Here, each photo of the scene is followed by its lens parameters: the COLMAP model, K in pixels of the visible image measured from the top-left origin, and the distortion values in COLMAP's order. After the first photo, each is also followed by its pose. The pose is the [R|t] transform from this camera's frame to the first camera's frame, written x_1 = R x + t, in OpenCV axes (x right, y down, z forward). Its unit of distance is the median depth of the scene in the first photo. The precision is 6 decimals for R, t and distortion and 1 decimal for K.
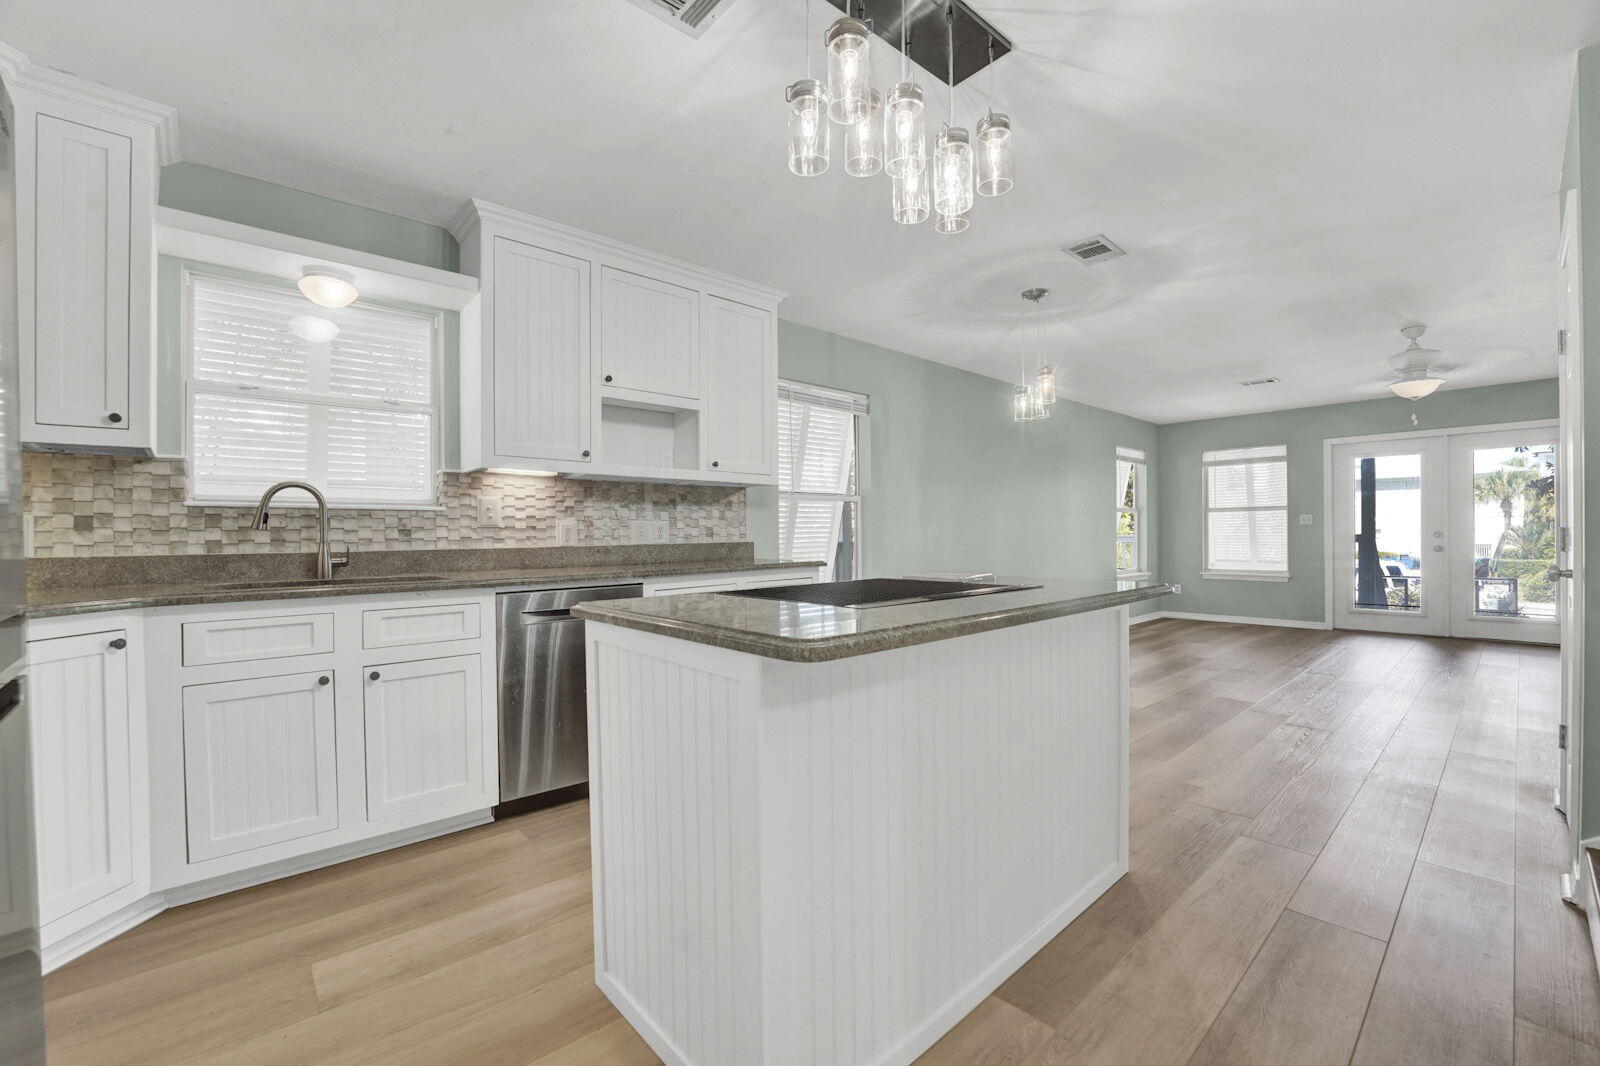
lens RADIAL K [[659.4, 0, 791.9], [0, 659.4, 539.8], [0, 0, 1]] dist [-0.029155, 0.002864]
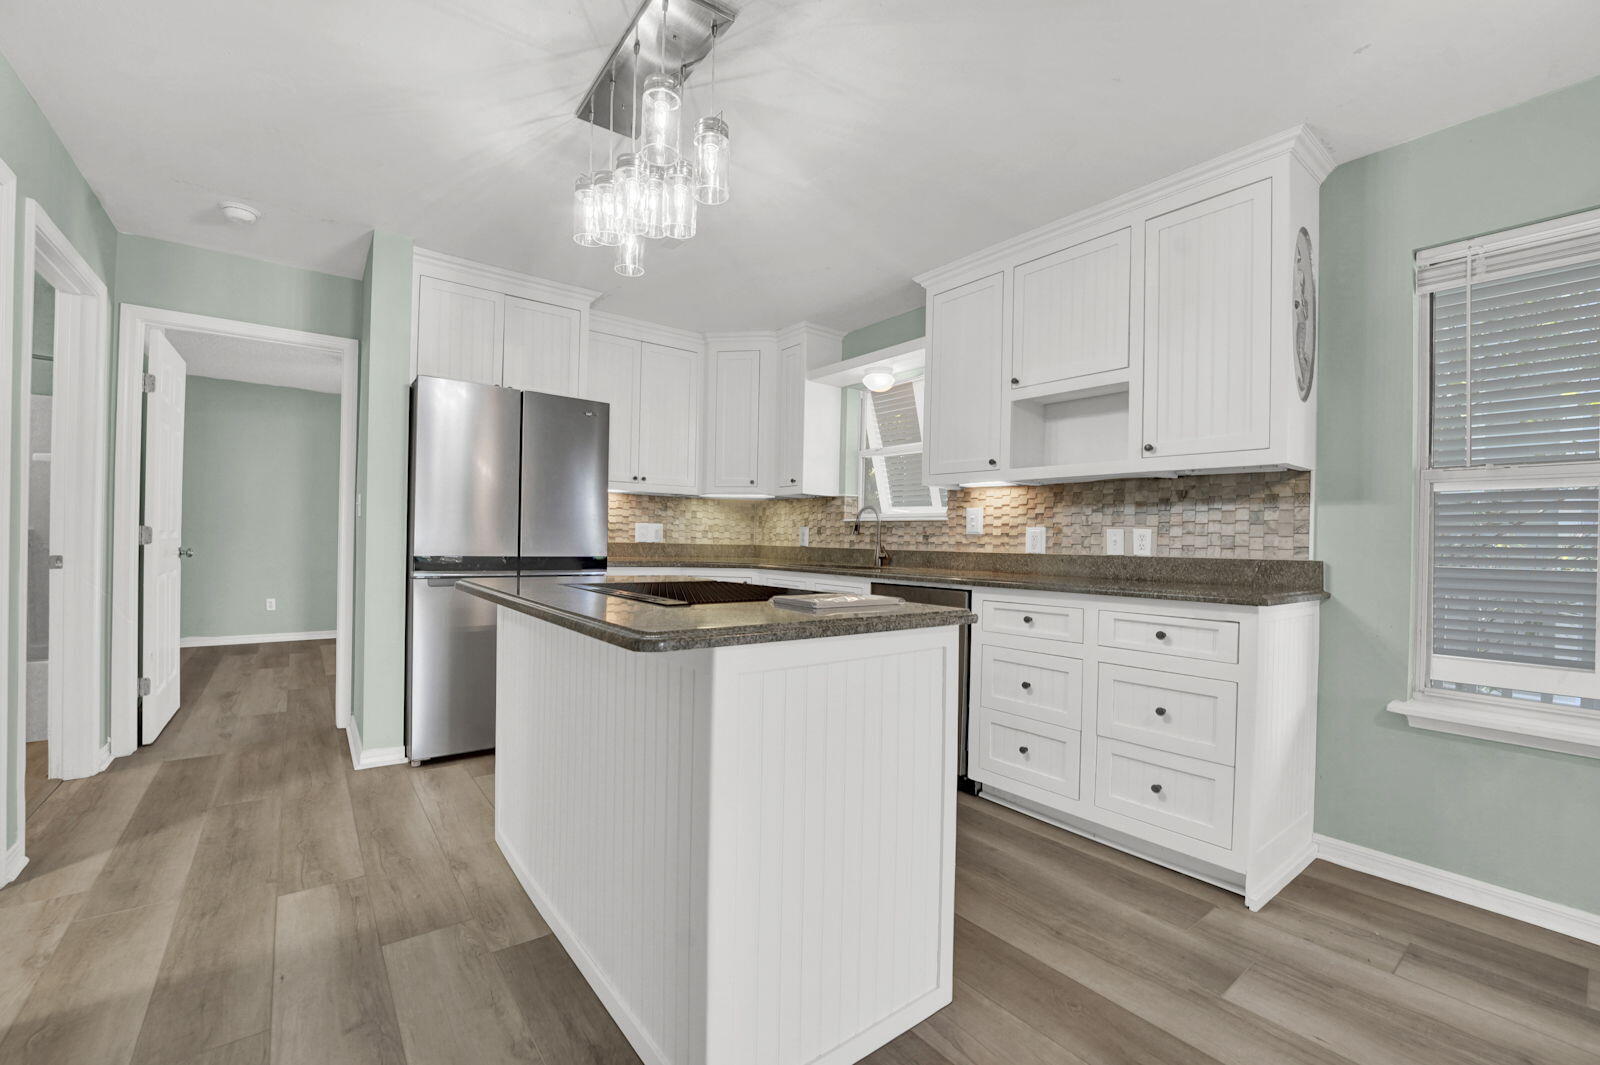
lens RADIAL K [[659.4, 0, 791.9], [0, 659.4, 539.3], [0, 0, 1]] dist [-0.029155, 0.002864]
pose [[-0.072954, 0.005948, -0.997318, 0.700040], [-0.028261, 0.999568, 0.008029, -0.009486], [0.996935, 0.028771, -0.072754, 0.730495]]
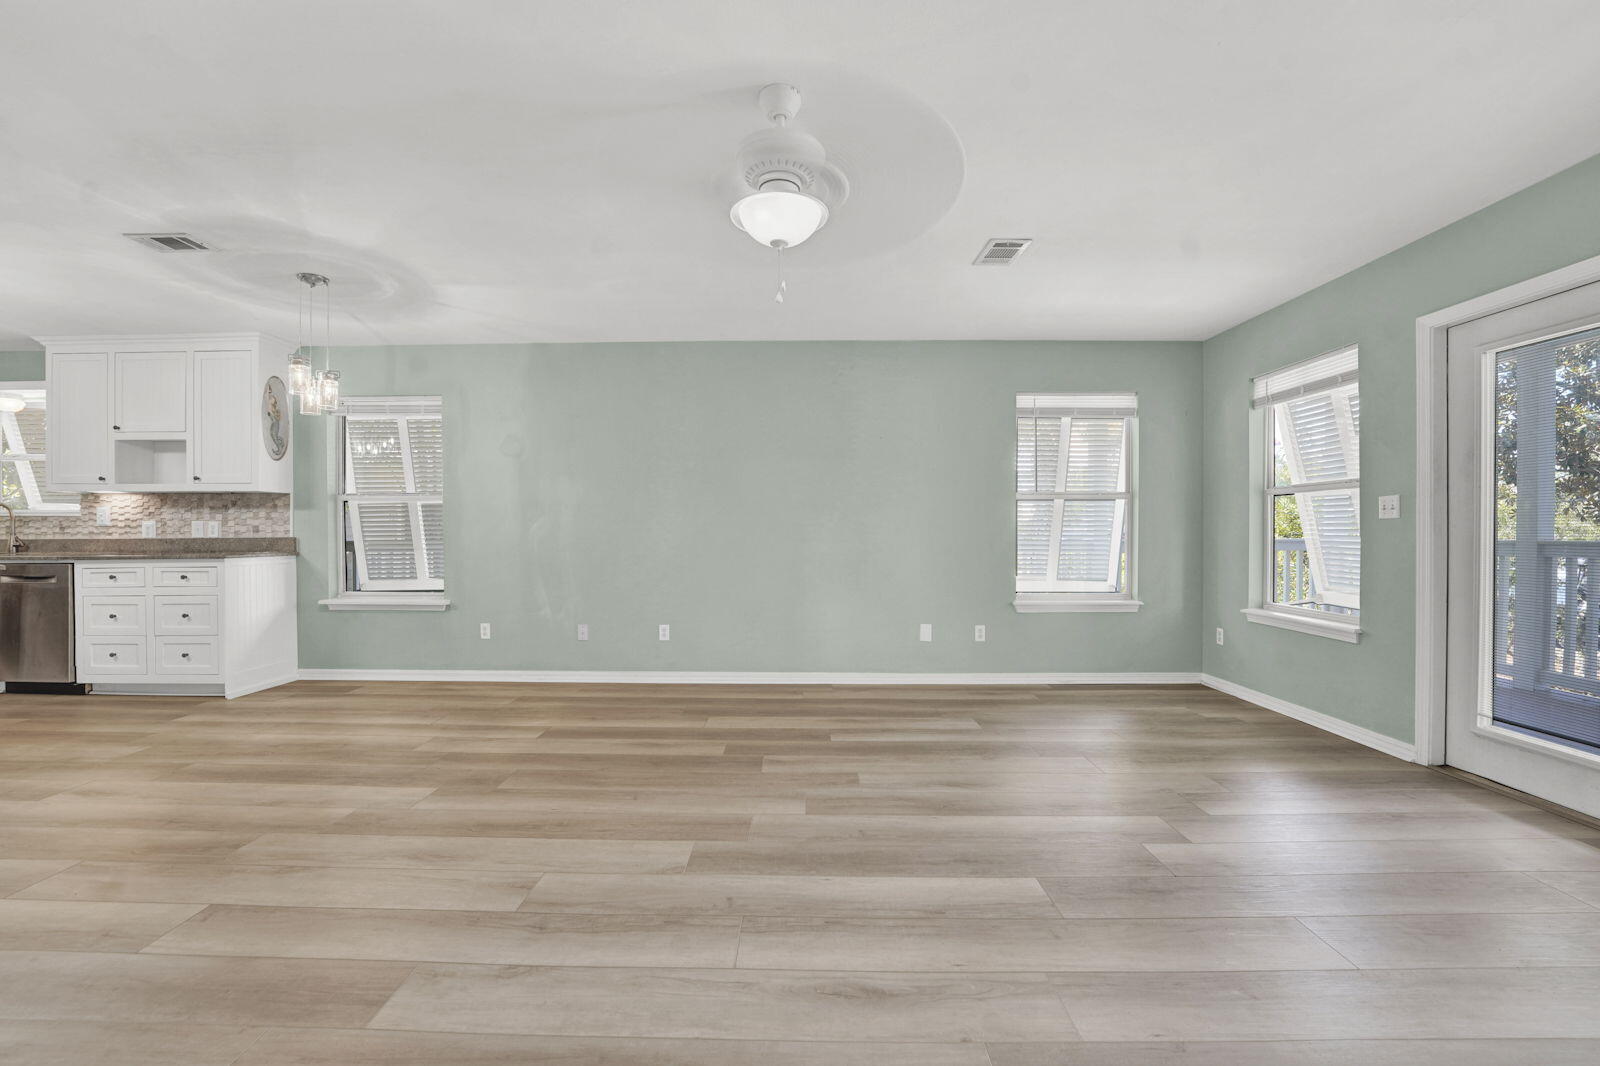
lens RADIAL K [[664.0, 0, 789.4], [0, 664.0, 539.6], [0, 0, 1]] dist [-0.030472, 0.003135]
pose [[0.740658, 0.016485, -0.671680, 1.824967], [-0.010969, 0.999862, 0.012444, -0.022670], [0.671793, -0.001849, 0.740737, 0.920257]]
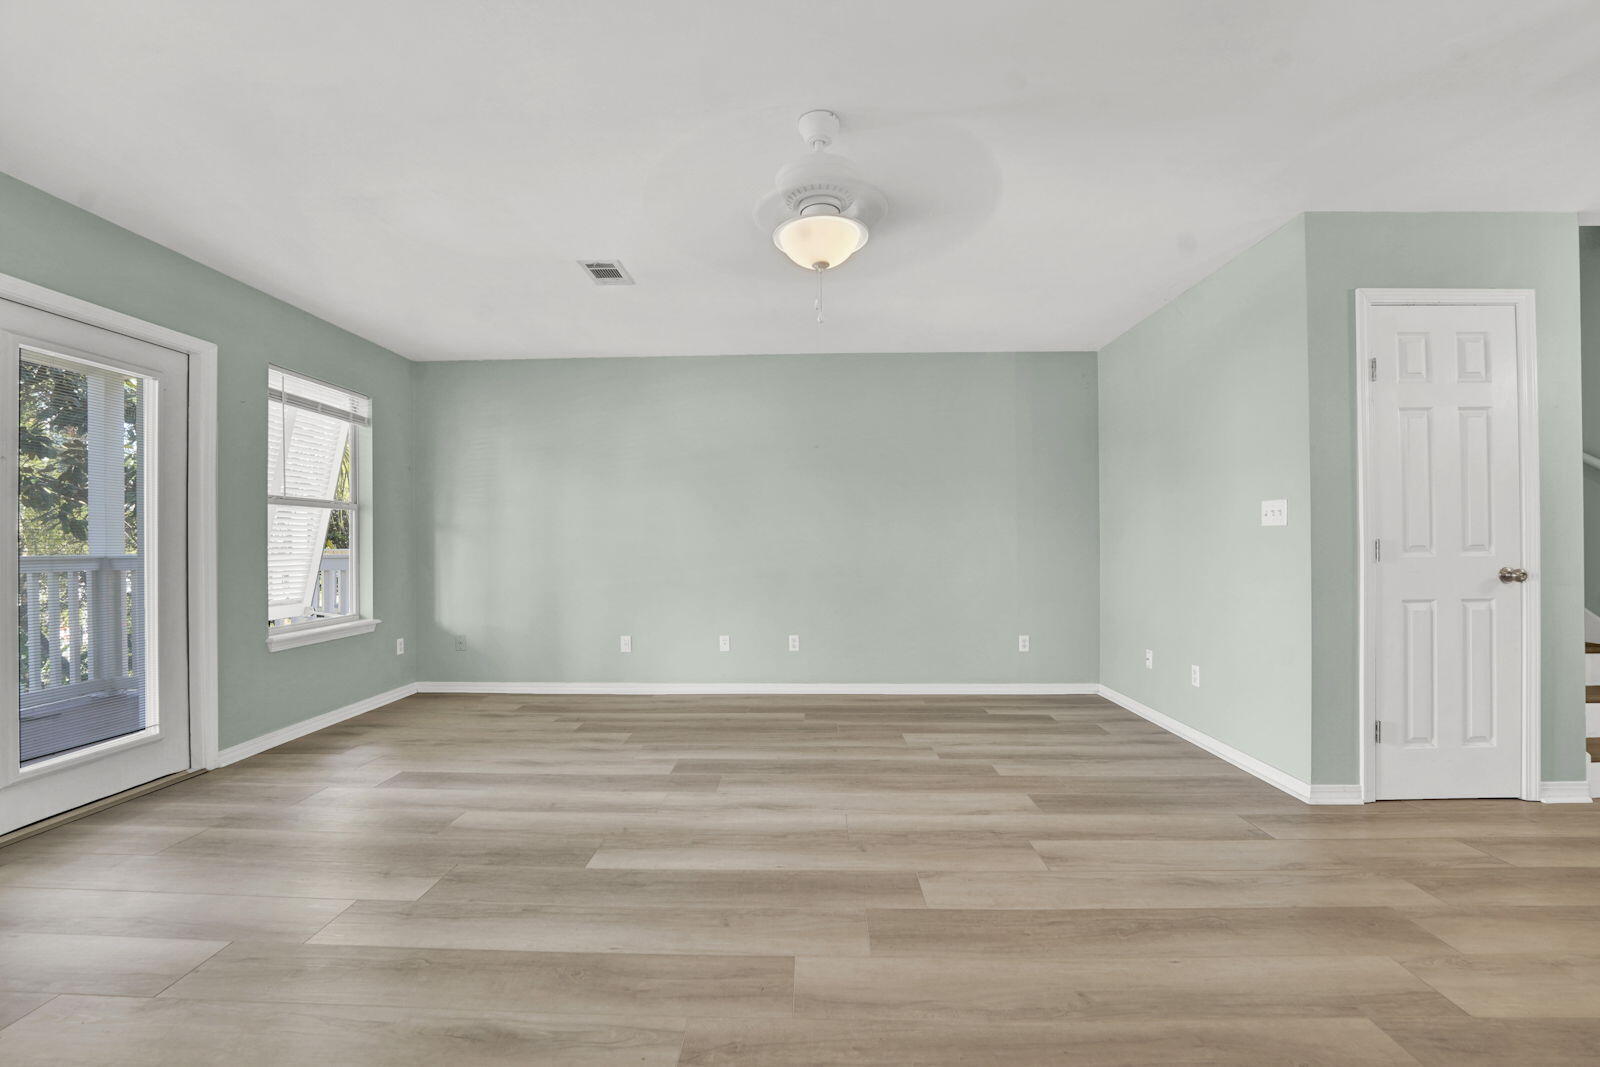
lens RADIAL K [[664.0, 0, 789.4], [0, 664.0, 540.1], [0, 0, 1]] dist [-0.030472, 0.003135]
pose [[-0.731515, 0.016631, 0.681622, 0.925592], [0.018088, 0.999824, -0.004982, -0.023050], [-0.681585, 0.008685, -0.731688, 1.933617]]
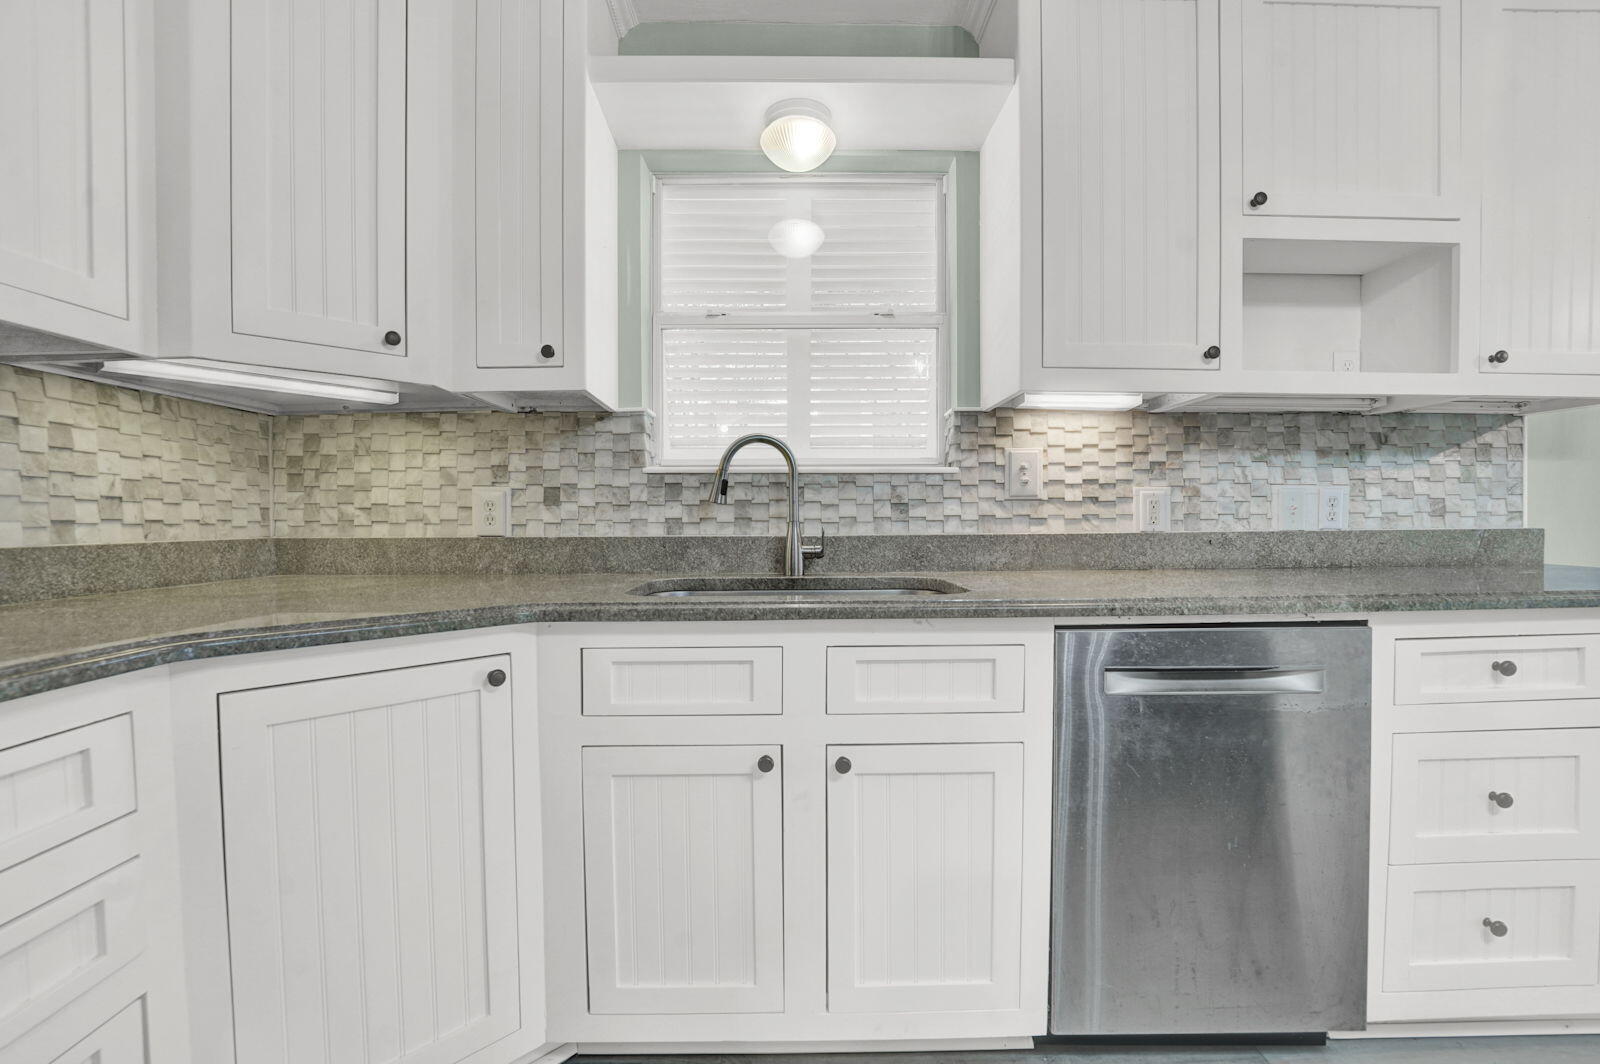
lens RADIAL K [[659.4, 0, 791.9], [0, 659.4, 538.8], [0, 0, 1]] dist [-0.029155, 0.002864]
pose [[0.758943, 0.026670, -0.650610, -0.217677], [-0.006937, 0.999435, 0.032878, -0.000797], [0.651120, -0.020439, 0.758700, 0.380573]]
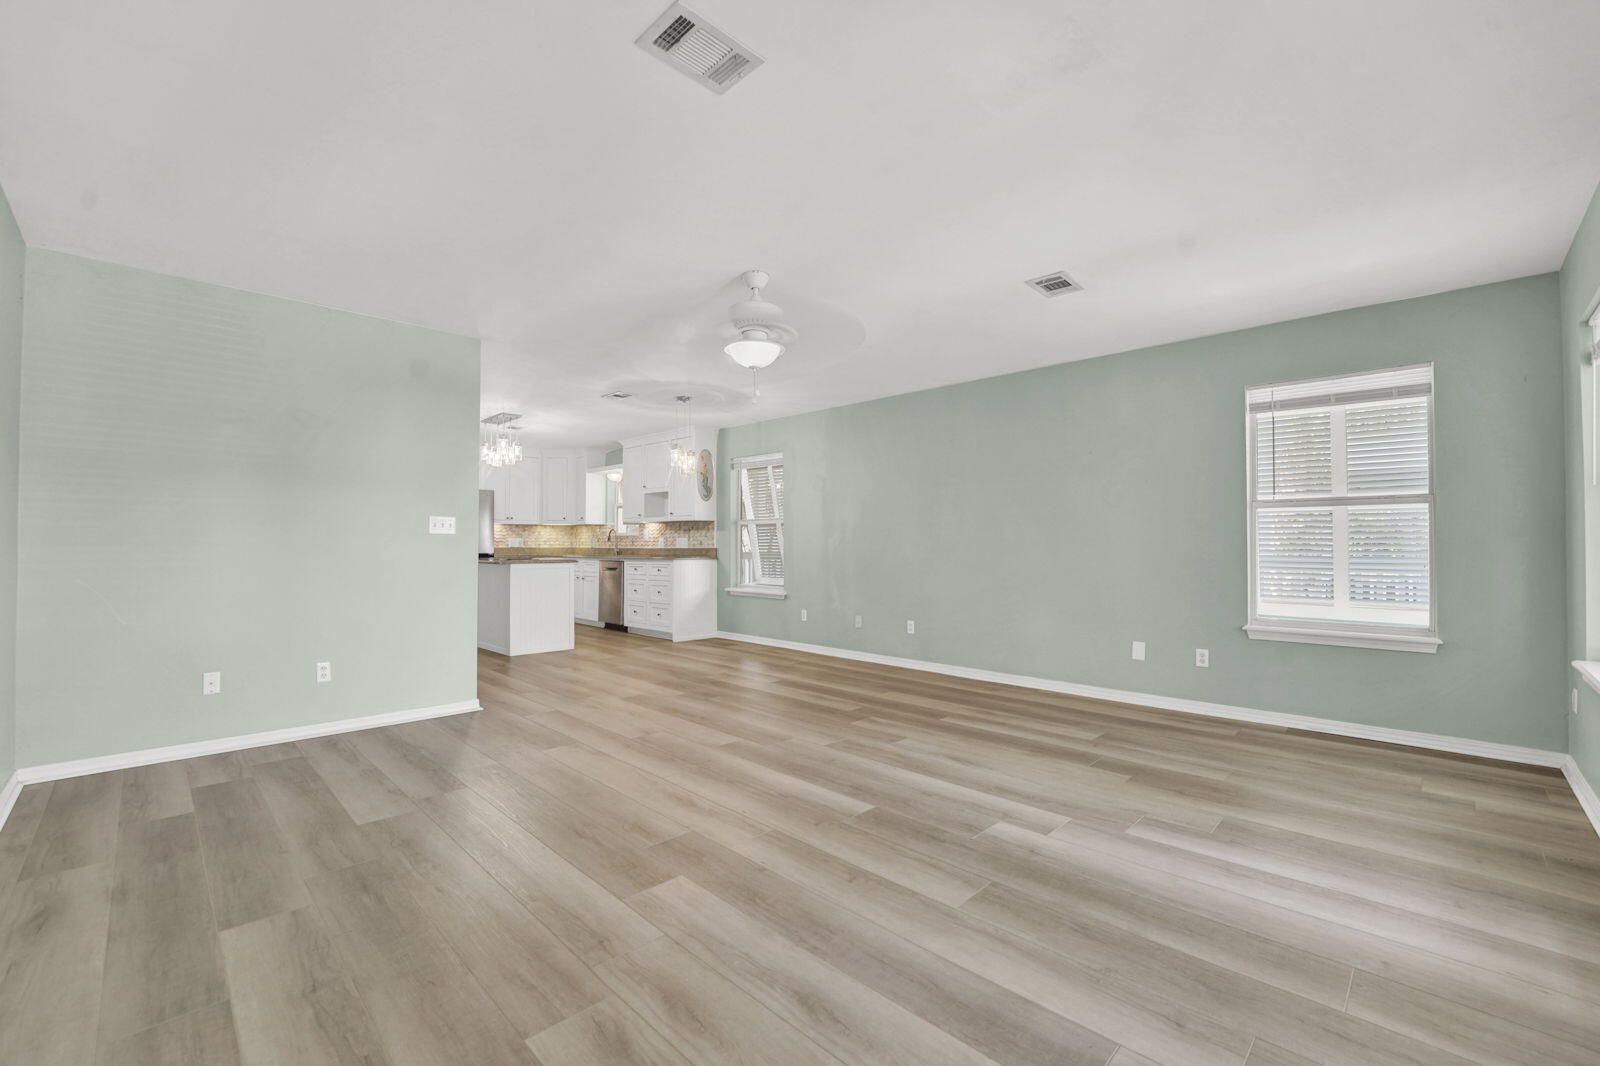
lens RADIAL K [[659.4, 0, 791.9], [0, 659.4, 539.8], [0, 0, 1]] dist [-0.029155, 0.002864]
pose [[0.066213, 0.002185, -0.997803, 2.432461], [-0.009056, 0.999958, 0.001589, -0.033906], [0.997764, 0.008931, 0.066230, 1.398581]]
